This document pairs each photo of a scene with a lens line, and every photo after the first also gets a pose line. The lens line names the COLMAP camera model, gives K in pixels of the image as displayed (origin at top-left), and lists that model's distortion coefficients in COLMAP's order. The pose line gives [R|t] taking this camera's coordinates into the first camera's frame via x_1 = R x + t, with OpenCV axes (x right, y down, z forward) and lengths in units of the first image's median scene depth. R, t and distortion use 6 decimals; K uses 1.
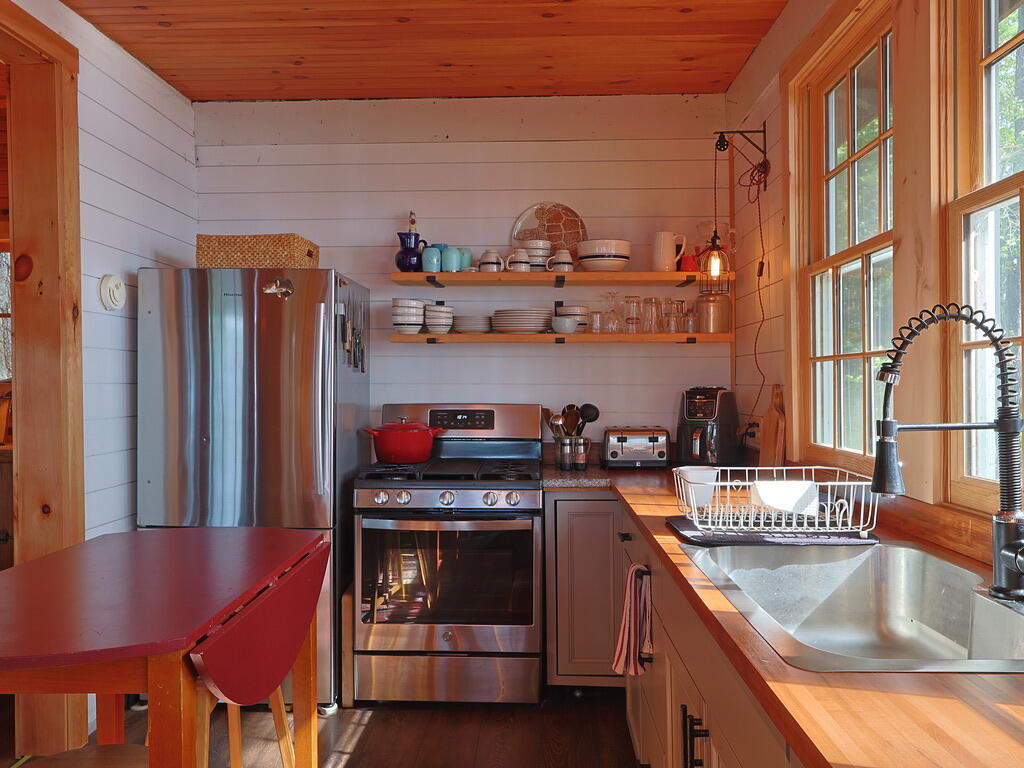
lens RADIAL K [[760.5, 0, 512.0], [0, 760.5, 384.0], [0, 0, 1]] dist [0.000650, -0.000705]
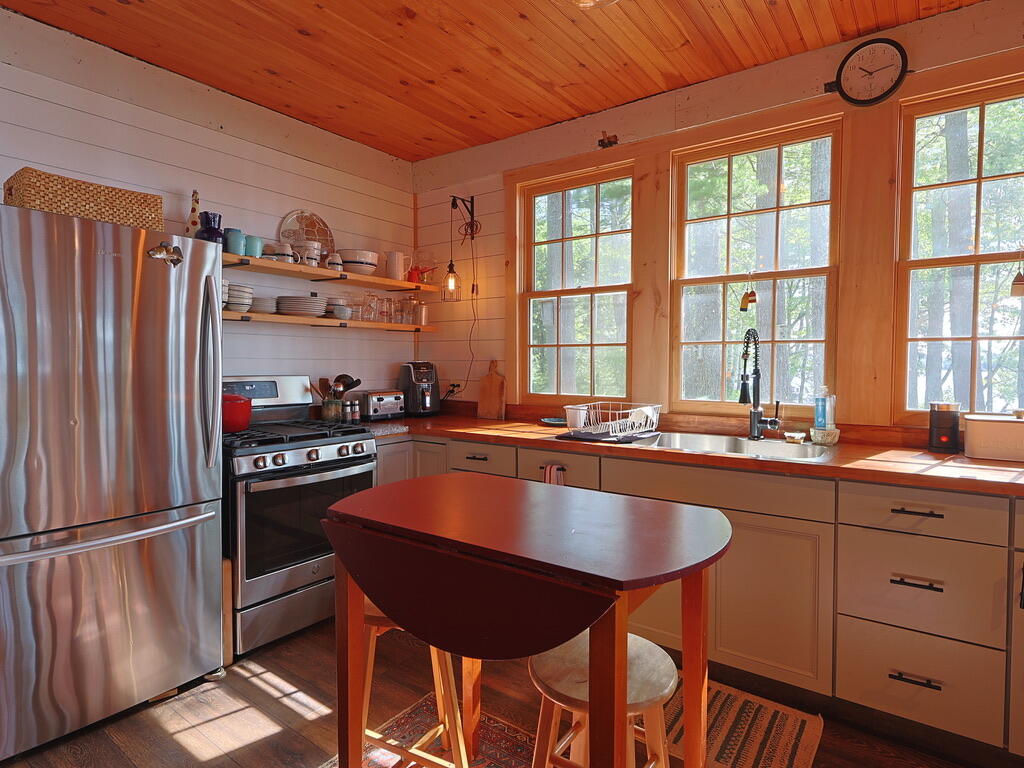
lens RADIAL K [[565.2, 0, 512.0], [0, 565.2, 384.0], [0, 0, 1]] dist [-0.003226, 0.002897]
pose [[0.567649, -0.029093, 0.822756, -0.564302], [-0.005090, 0.999232, 0.038846, 0.003830], [-0.823255, -0.026239, 0.567065, 0.220456]]
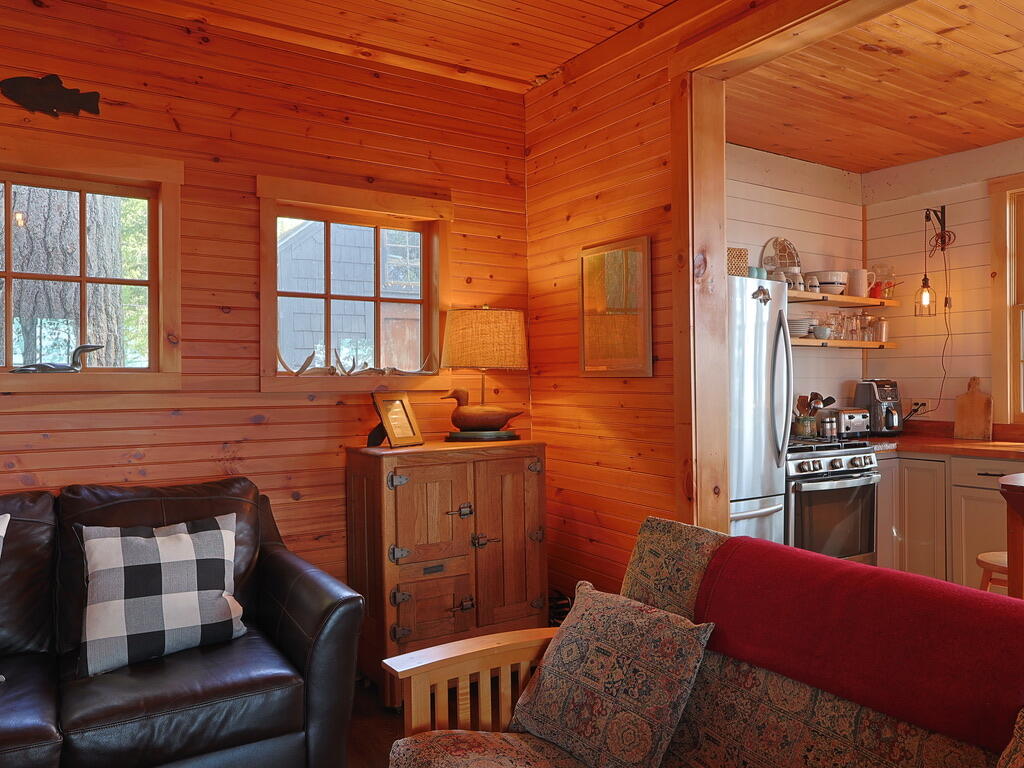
lens RADIAL K [[760.5, 0, 512.0], [0, 760.5, 384.0], [0, 0, 1]] dist [0.000650, -0.000705]
pose [[0.821770, -0.003864, 0.569806, -1.153704], [0.003057, 0.999993, 0.002374, 0.007217], [-0.569811, -0.000209, 0.821776, 0.212785]]
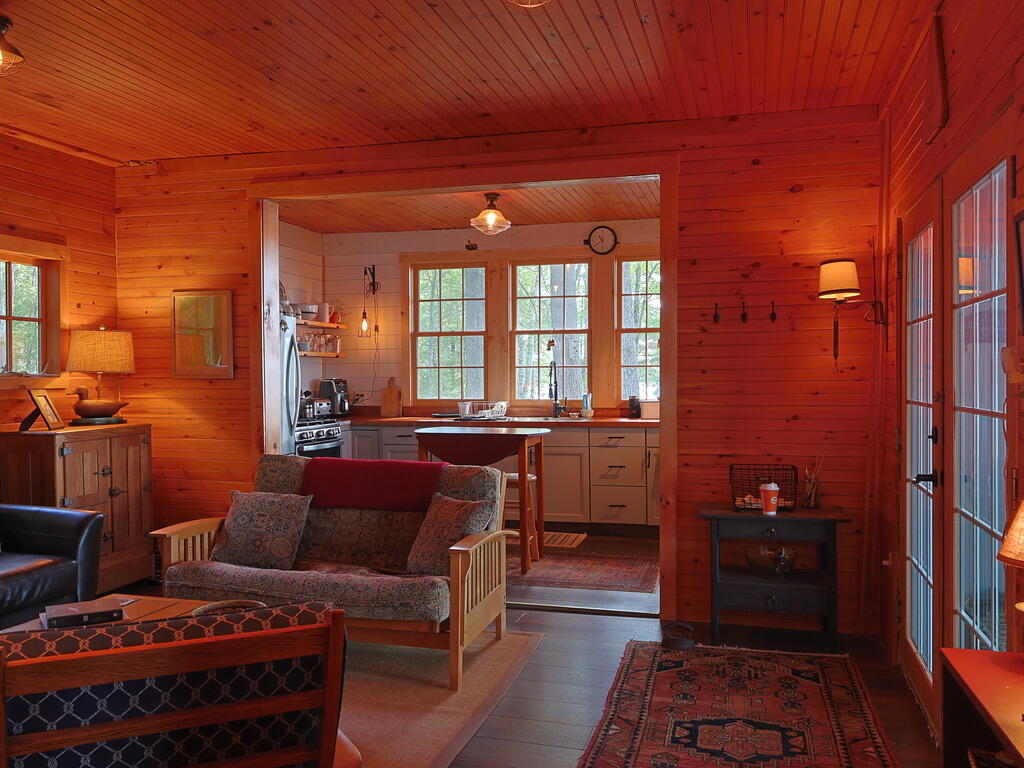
lens RADIAL K [[847.0, 0, 512.0], [0, 847.0, 384.0], [0, 0, 1]] dist [-0.001926, 0.001343]
pose [[0.238211, -0.010176, 0.971160, -1.929664], [0.002221, 0.999948, 0.009933, -0.003107], [-0.971211, -0.000209, 0.238222, -0.035330]]
